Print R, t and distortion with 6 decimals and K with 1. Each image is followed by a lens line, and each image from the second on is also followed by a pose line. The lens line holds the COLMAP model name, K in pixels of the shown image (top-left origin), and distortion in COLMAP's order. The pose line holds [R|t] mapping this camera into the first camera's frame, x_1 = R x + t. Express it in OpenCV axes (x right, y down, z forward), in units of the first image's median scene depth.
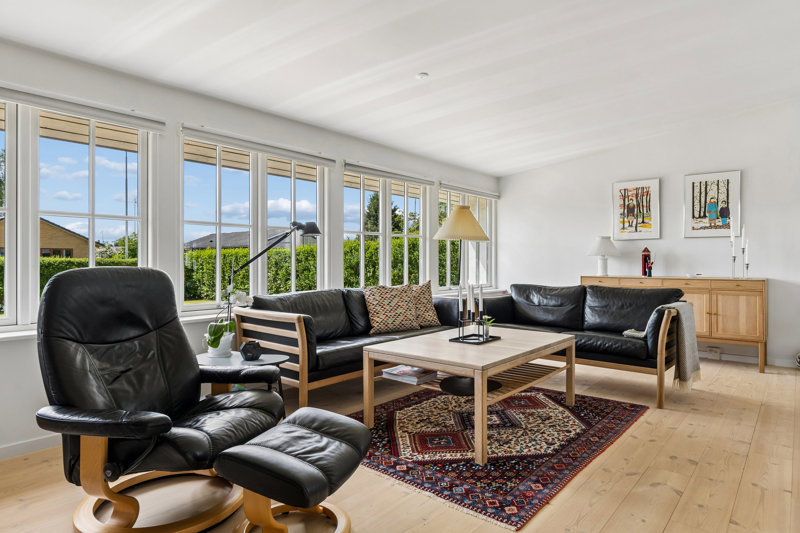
lens RADIAL K [[470.2, 0, 400.0], [0, 470.2, 266.5], [0, 0, 1]] dist [0.001402, -0.000119]
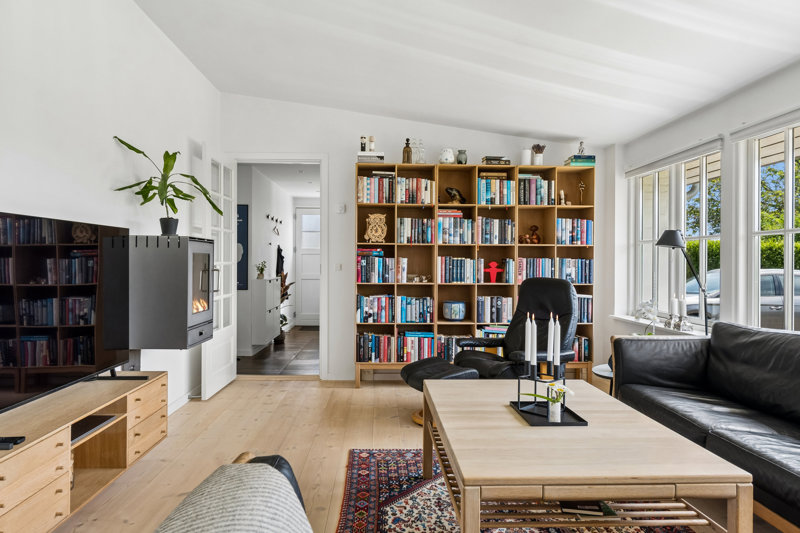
lens RADIAL K [[536.1, 0, 400.0], [0, 536.1, 266.5], [0, 0, 1]] dist [-0.003661, -0.000961]
pose [[-0.734883, 0.001886, -0.678191, 0.526307], [-0.008633, 0.999889, 0.012136, -0.026713], [0.678139, 0.014773, -0.734785, 0.950012]]
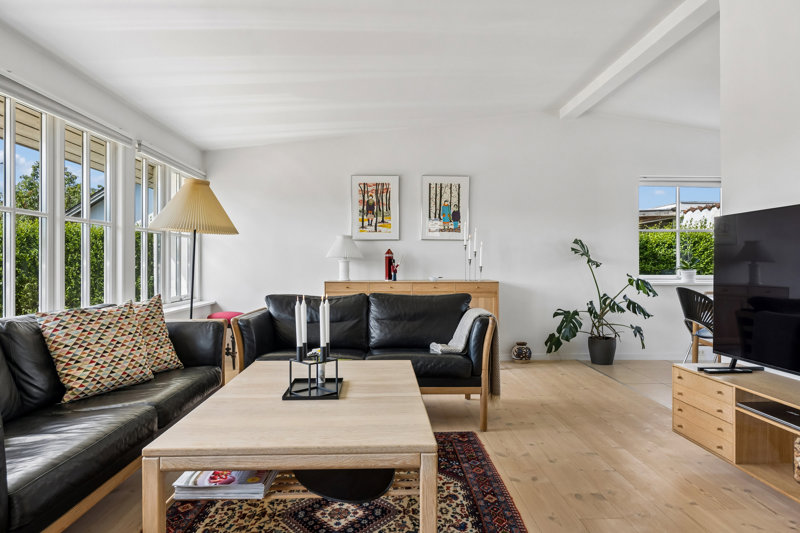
lens RADIAL K [[507.0, 0, 399.4], [0, 507.0, 257.5], [0, 0, 1]] dist [0.004382, 0.000801]
pose [[0.739769, 0.008264, 0.672810, -0.148142], [0.007639, 0.999757, -0.020679, -0.003332], [-0.672818, 0.020437, 0.739526, 0.289909]]
